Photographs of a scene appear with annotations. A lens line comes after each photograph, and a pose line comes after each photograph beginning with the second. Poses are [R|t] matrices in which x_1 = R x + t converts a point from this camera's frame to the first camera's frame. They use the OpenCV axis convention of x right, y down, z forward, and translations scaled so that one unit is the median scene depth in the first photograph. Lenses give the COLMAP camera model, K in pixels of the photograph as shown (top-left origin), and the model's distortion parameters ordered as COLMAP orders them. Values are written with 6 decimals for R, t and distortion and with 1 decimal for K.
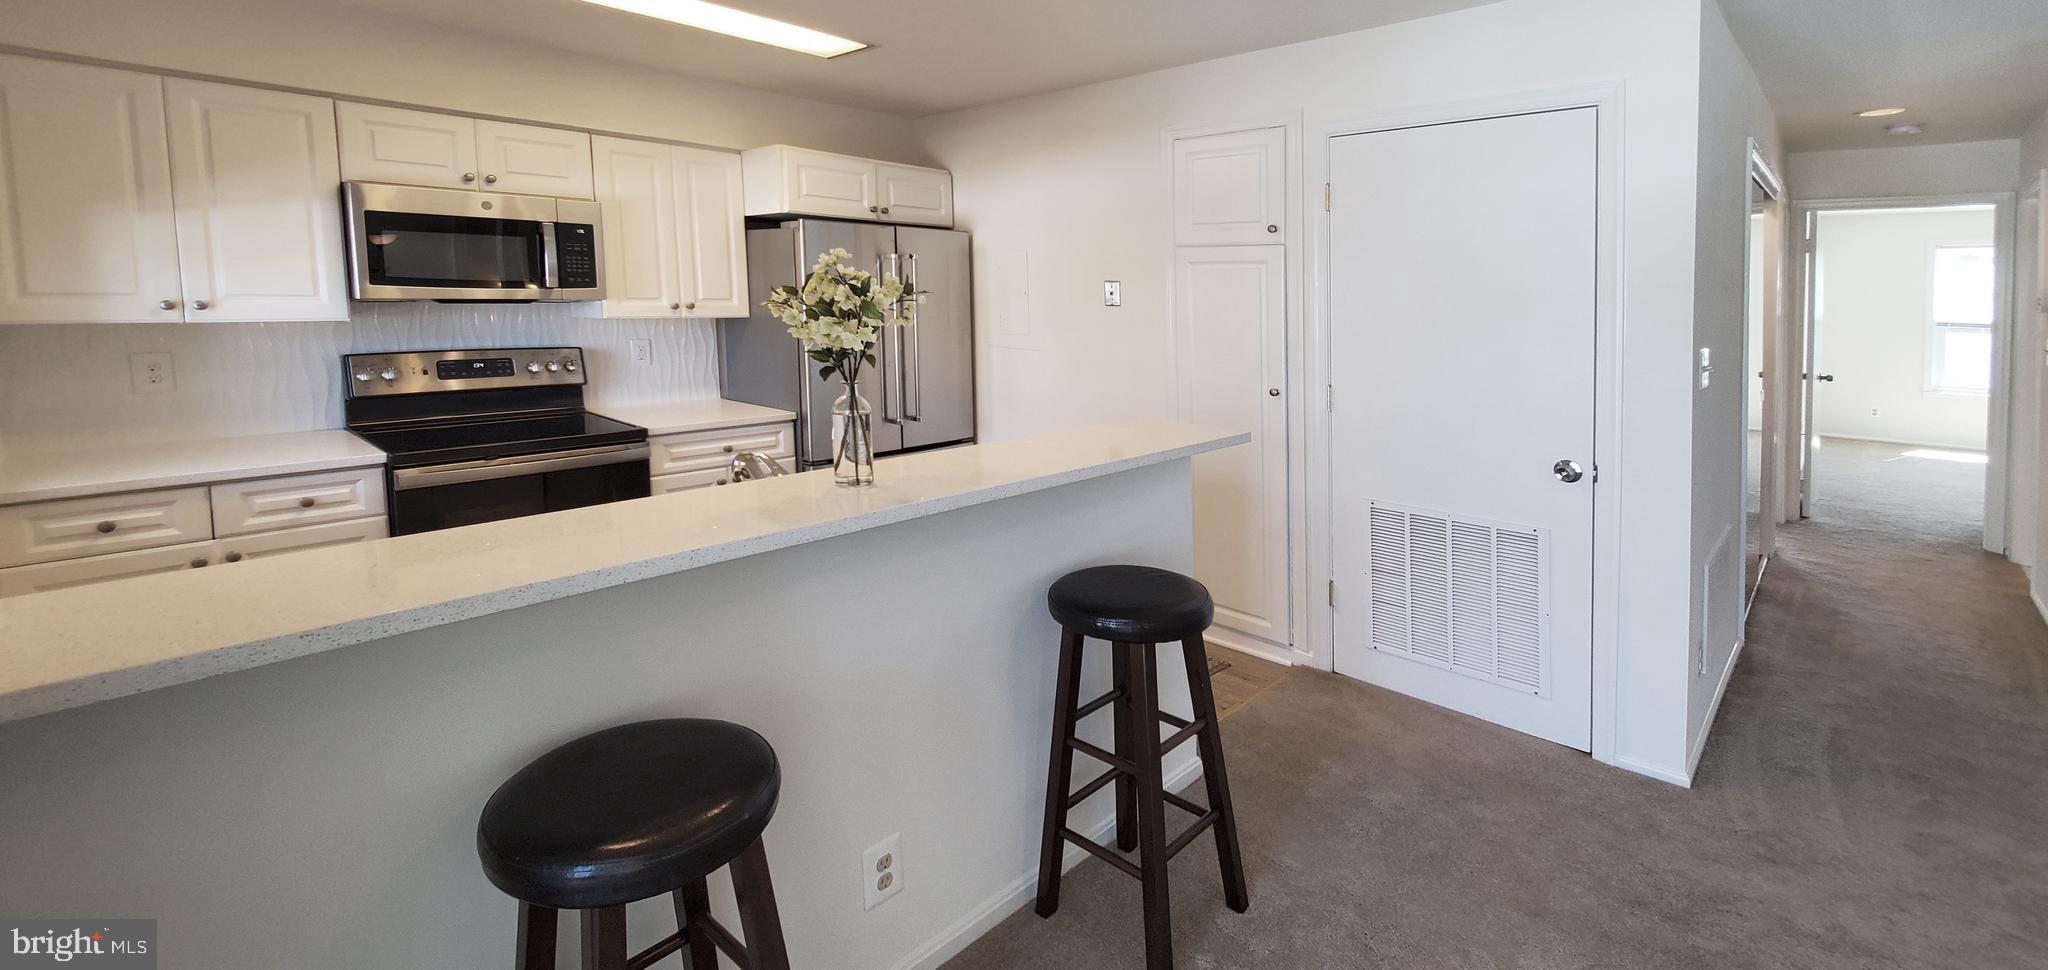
lens RADIAL K [[826.1, 0, 1036.1], [0, 826.1, 361.0], [0, 0, 1]] dist [-0.001912, 0.000388]
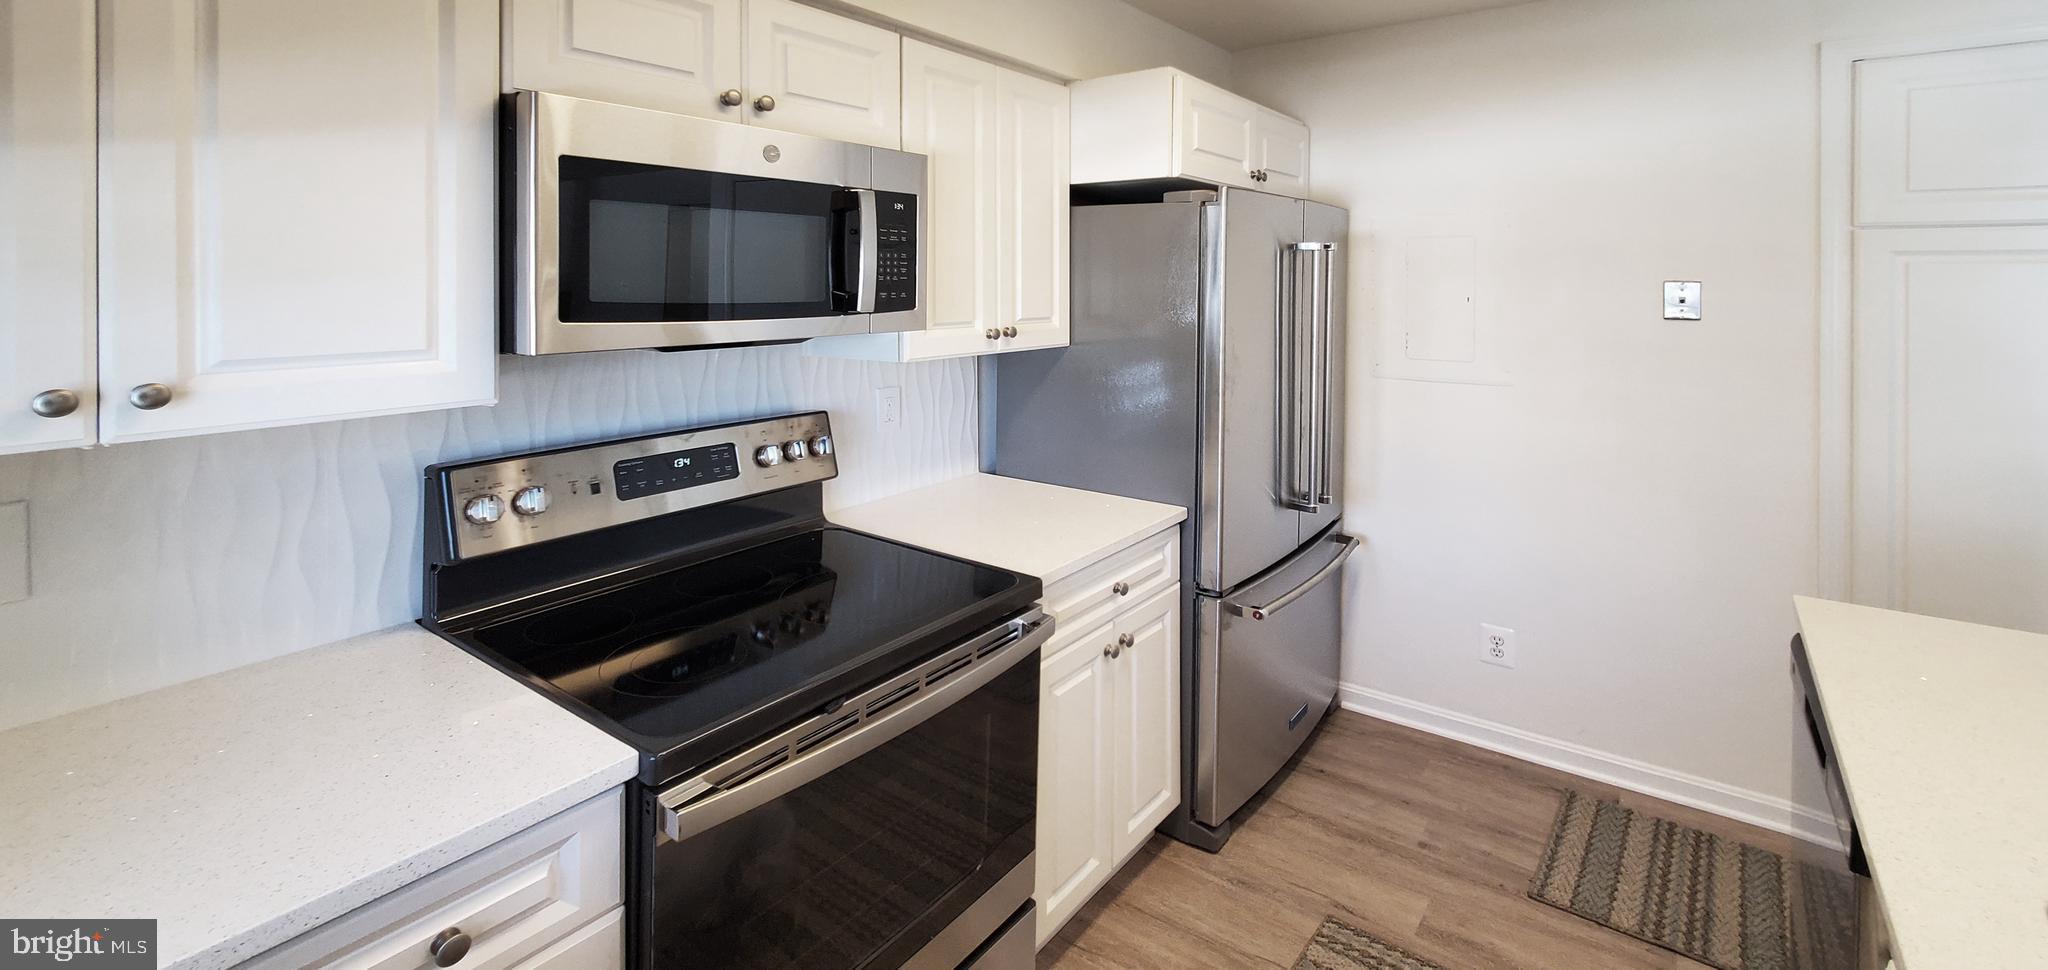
lens RADIAL K [[895.6, 0, 1136.0], [0, 895.6, 264.3], [0, 0, 1]] dist [0.007984, -0.001786]
pose [[0.991469, -0.002378, 0.130319, -0.490597], [0.014380, 0.995726, -0.091232, -0.065802], [-0.129545, 0.092328, 0.987266, 0.419846]]
